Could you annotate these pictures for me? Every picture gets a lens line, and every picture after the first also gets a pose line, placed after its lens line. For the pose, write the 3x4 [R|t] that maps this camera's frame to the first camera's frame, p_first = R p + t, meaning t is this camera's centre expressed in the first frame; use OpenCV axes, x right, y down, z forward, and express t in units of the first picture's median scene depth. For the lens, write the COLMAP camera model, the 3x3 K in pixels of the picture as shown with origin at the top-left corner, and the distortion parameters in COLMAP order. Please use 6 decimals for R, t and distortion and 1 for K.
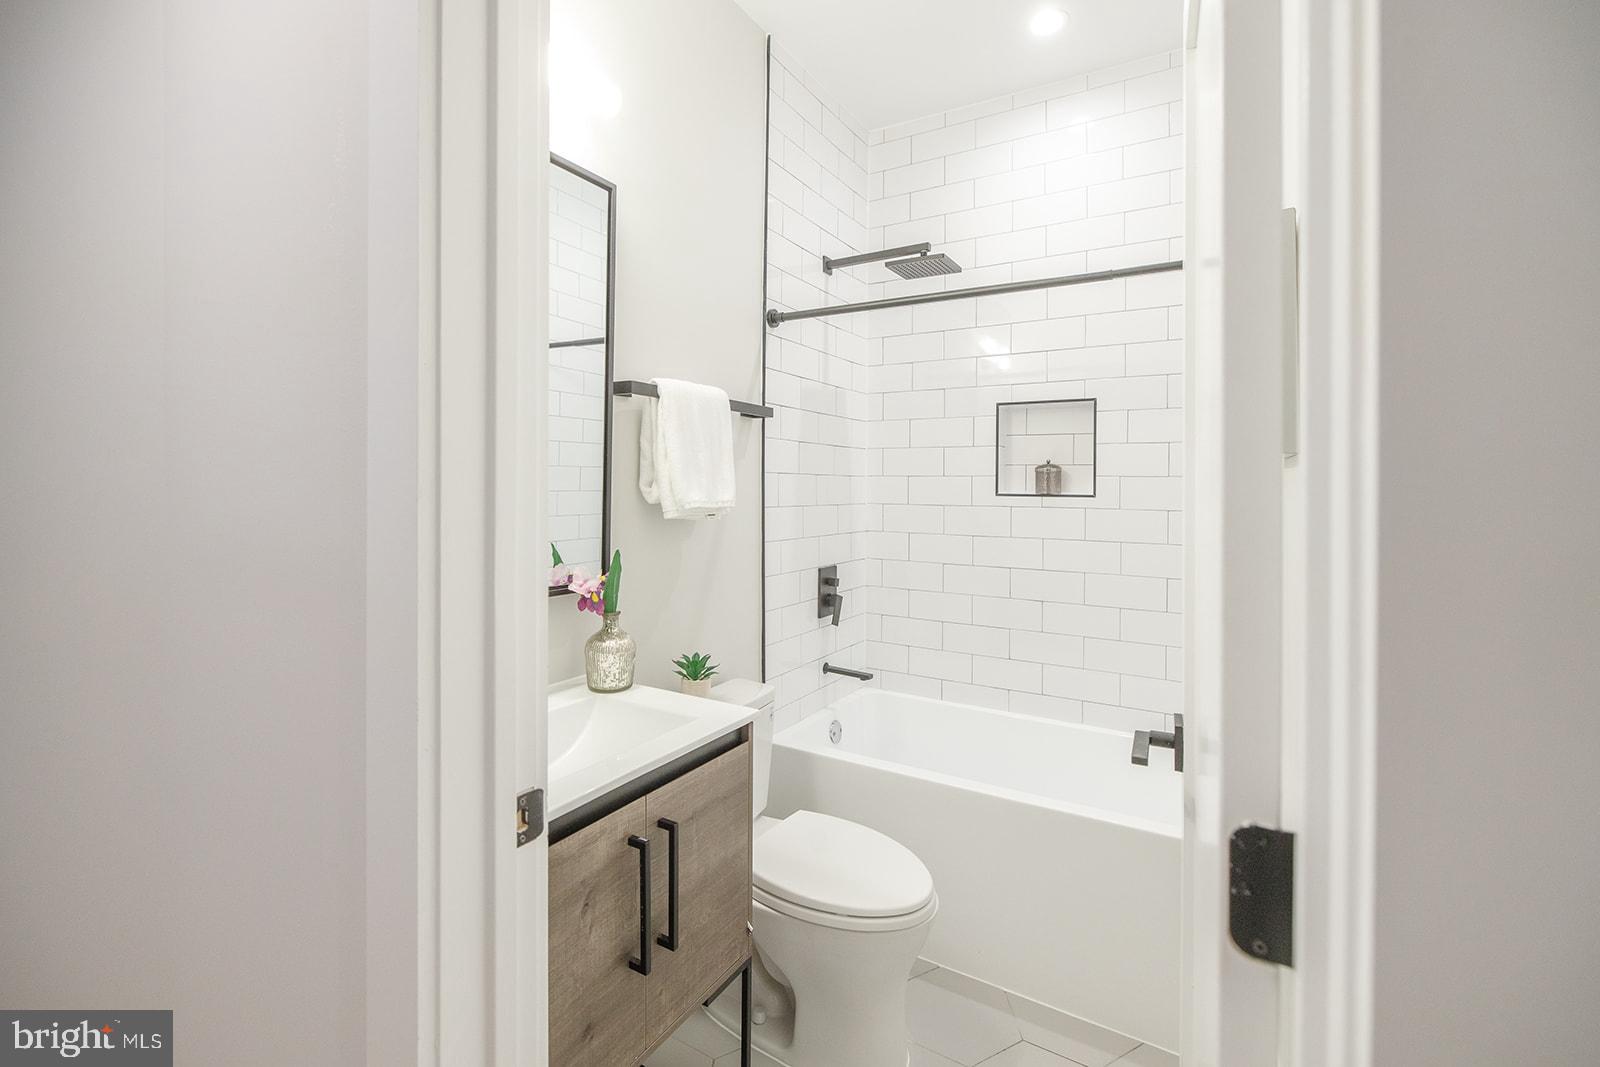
lens RADIAL K [[672.4, 0, 799.3], [0, 672.4, 525.5], [0, 0, 1]] dist [-0.004827, -0.000058]
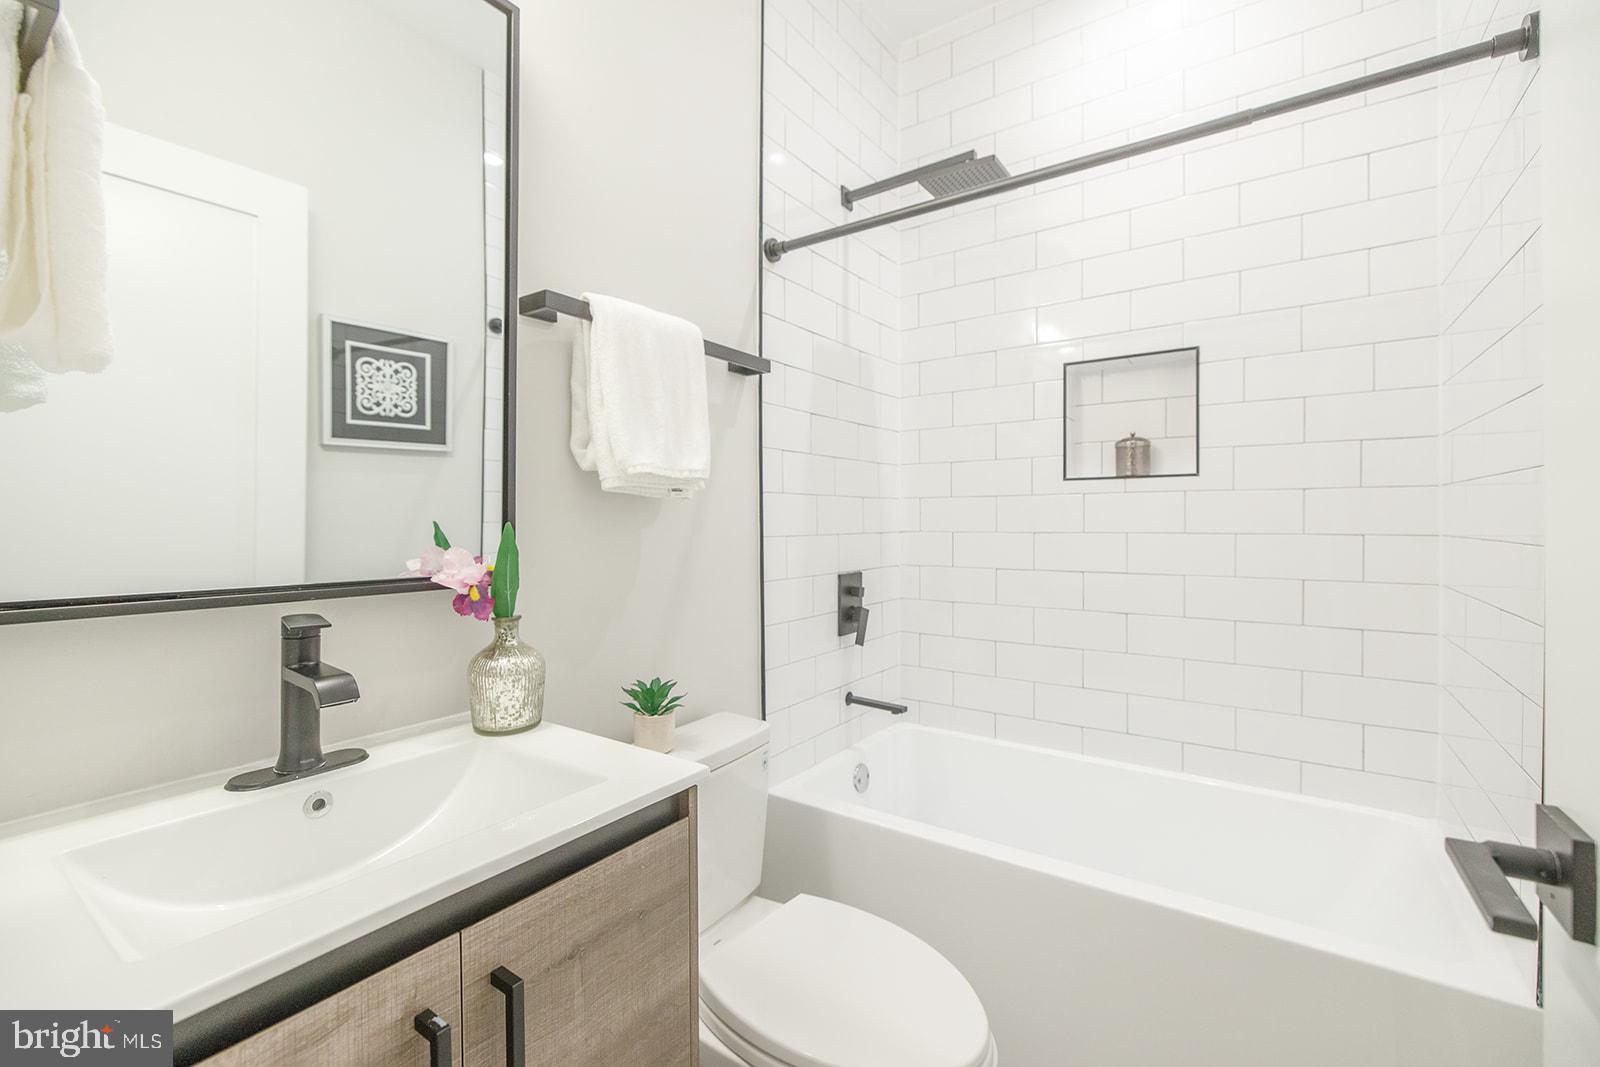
lens RADIAL K [[682.8, 0, 800.7], [0, 682.8, 558.6], [0, 0, 1]] dist [-0.003305, -0.000092]
pose [[0.997997, -0.009639, -0.062516, 0.049802], [0.010170, 0.999915, 0.008176, 0.053852], [0.062431, -0.008795, 0.998011, 0.263372]]
